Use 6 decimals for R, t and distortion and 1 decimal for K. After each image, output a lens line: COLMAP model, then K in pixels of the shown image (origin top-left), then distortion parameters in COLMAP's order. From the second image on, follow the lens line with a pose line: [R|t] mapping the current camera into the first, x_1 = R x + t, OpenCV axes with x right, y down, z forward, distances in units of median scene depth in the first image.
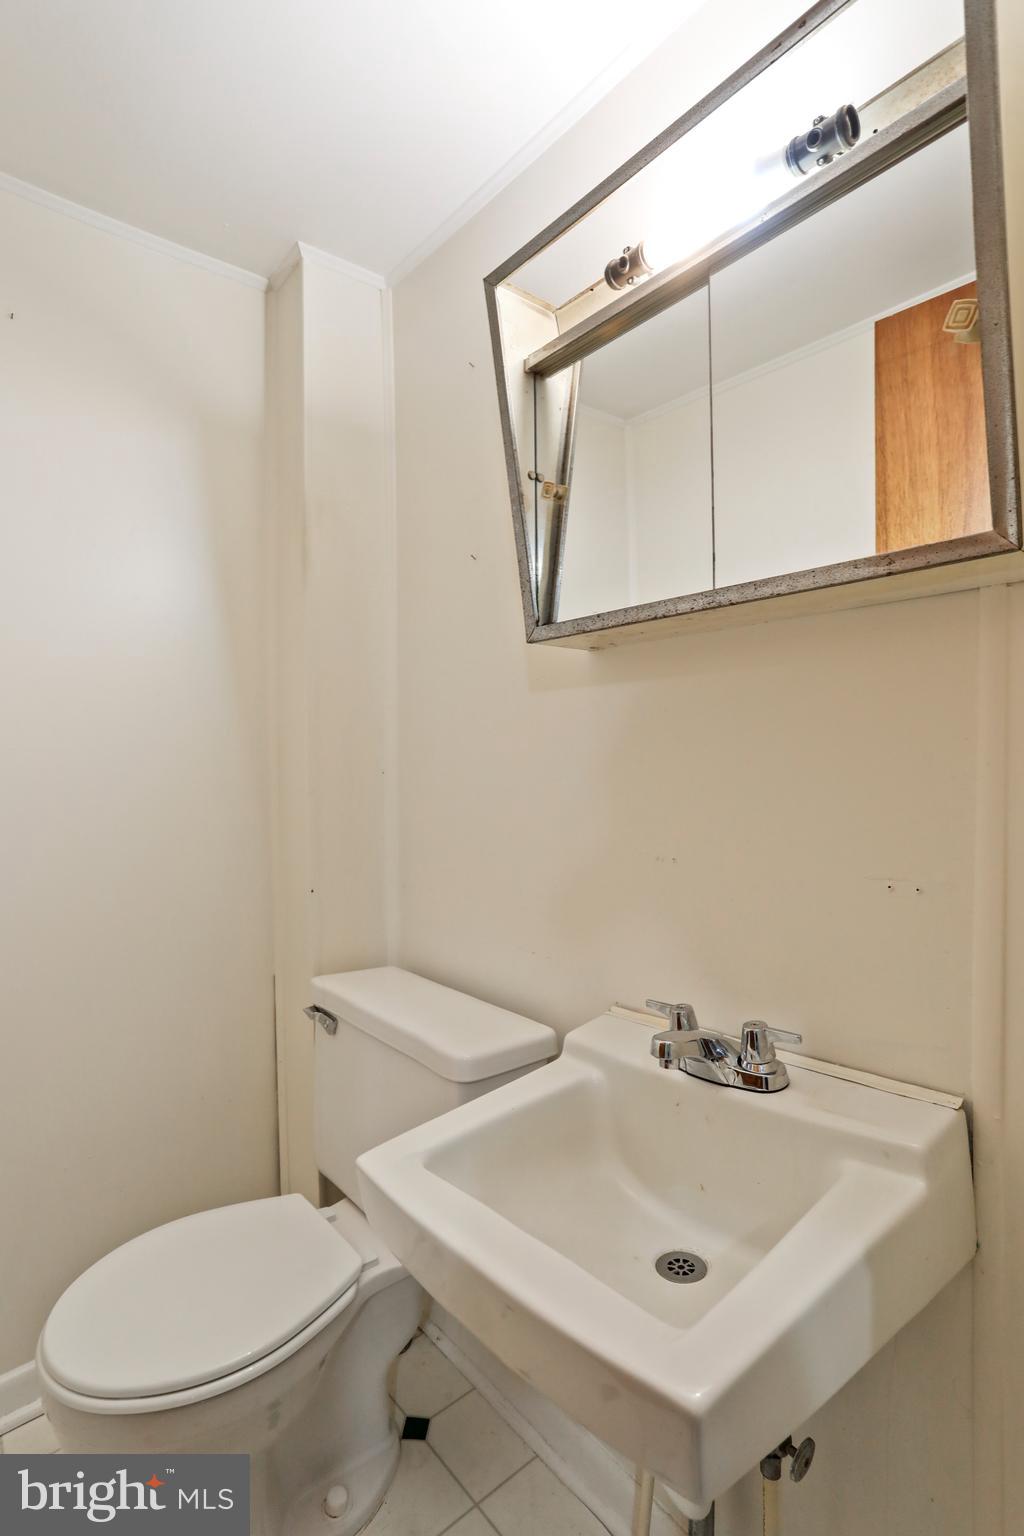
lens RADIAL K [[745.1, 0, 511.4], [0, 745.1, 765.9], [0, 0, 1]] dist [-0.049752, 0.025921]
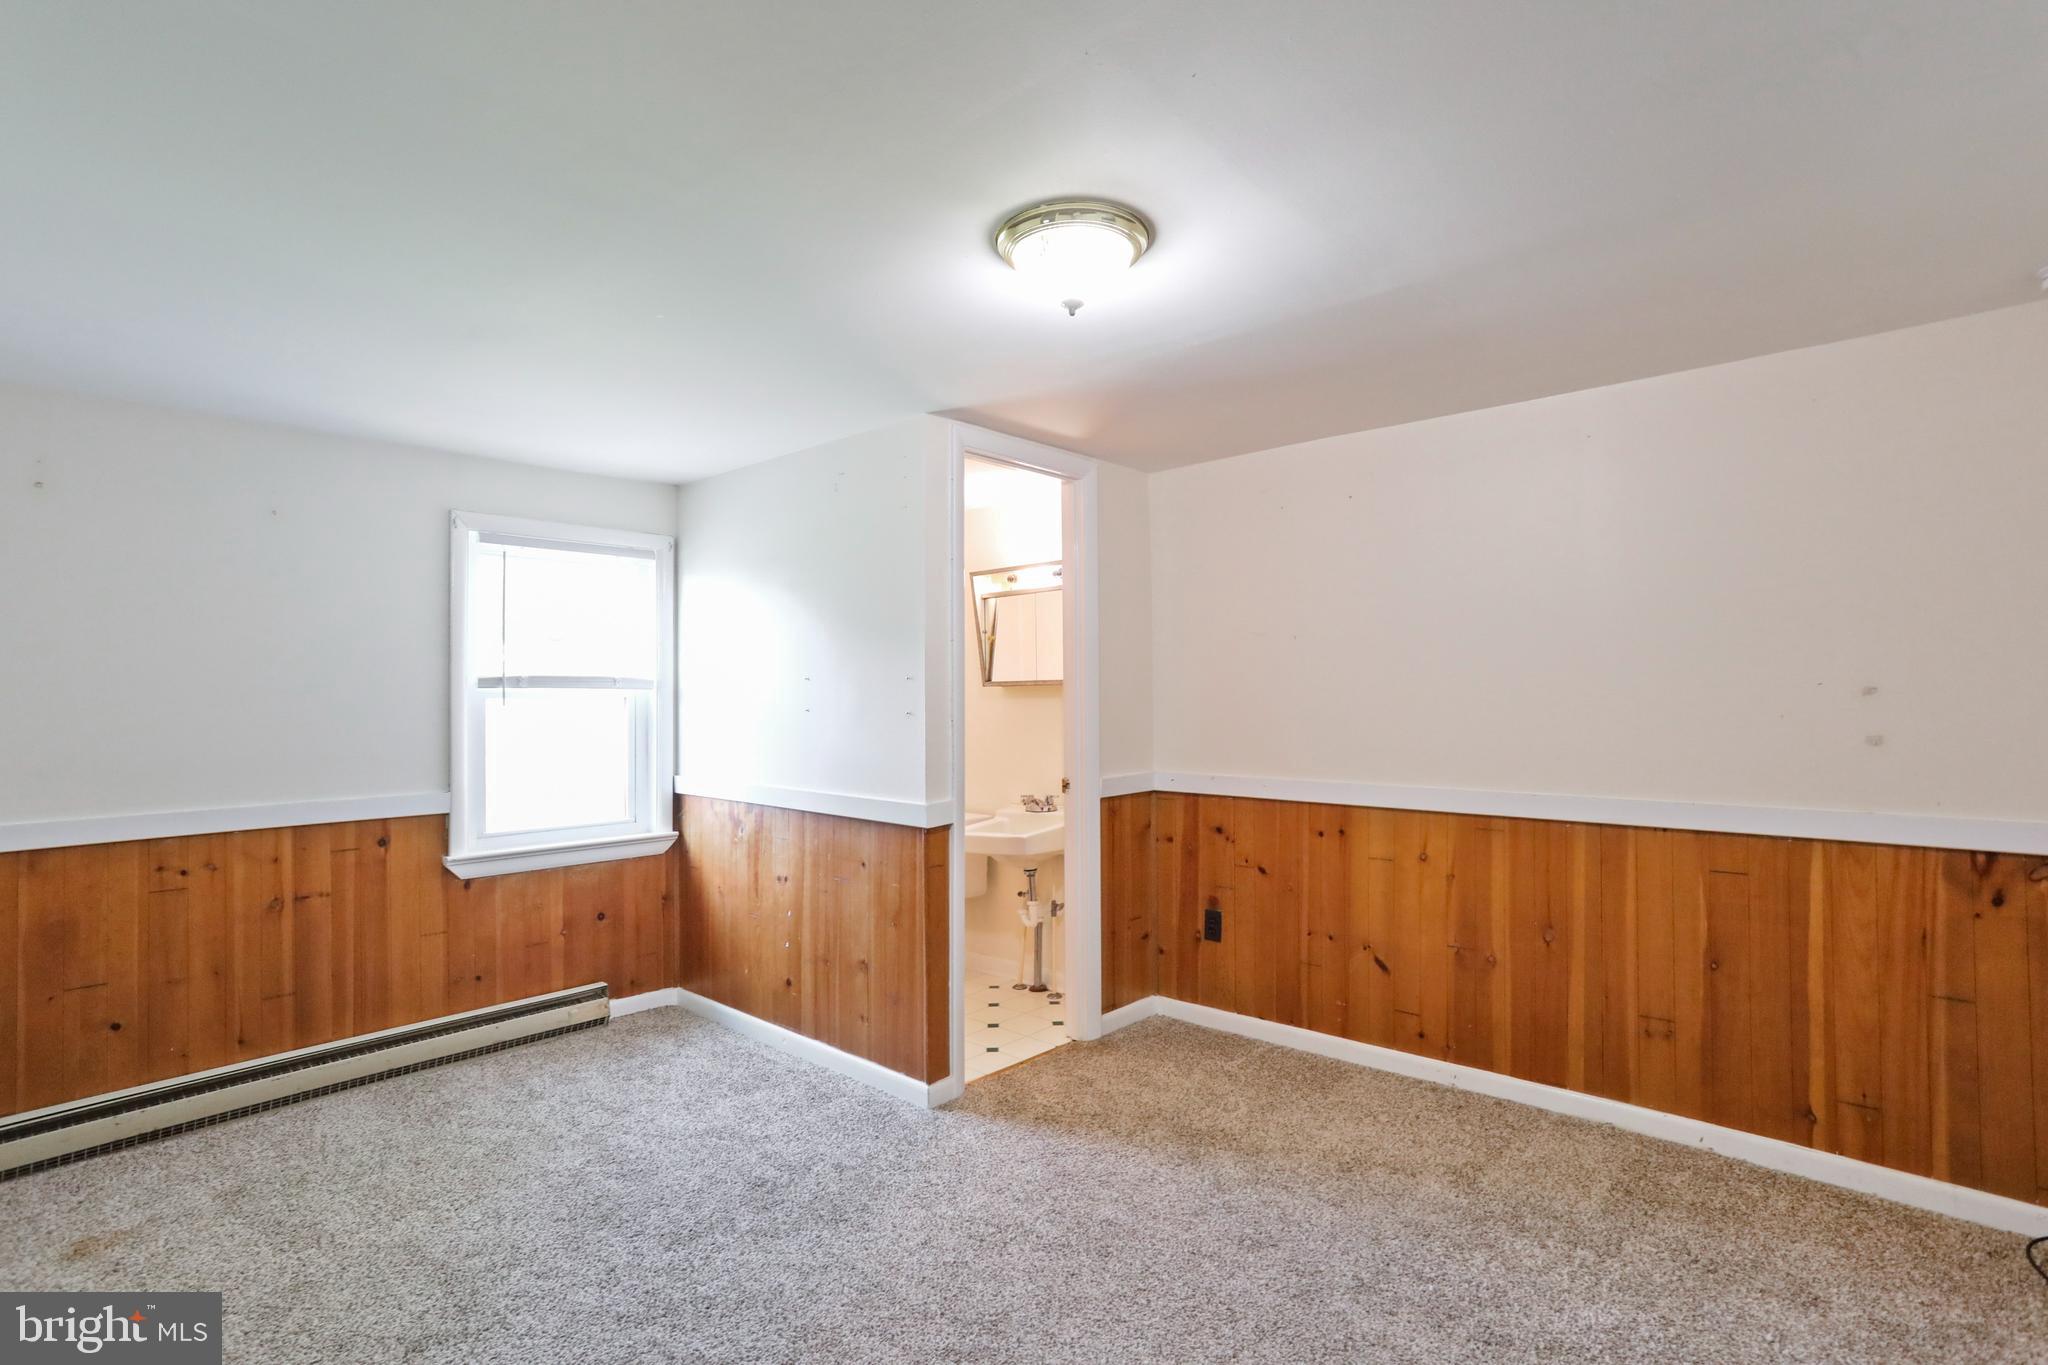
lens RADIAL K [[993.5, 0, 1008.7], [0, 993.5, 671.4], [0, 0, 1]] dist [-0.049752, 0.025921]
pose [[0.991191, -0.001846, 0.132425, -0.428737], [0.004783, 0.999750, -0.021861, -0.137499], [-0.132351, 0.022302, 0.990952, -3.197959]]
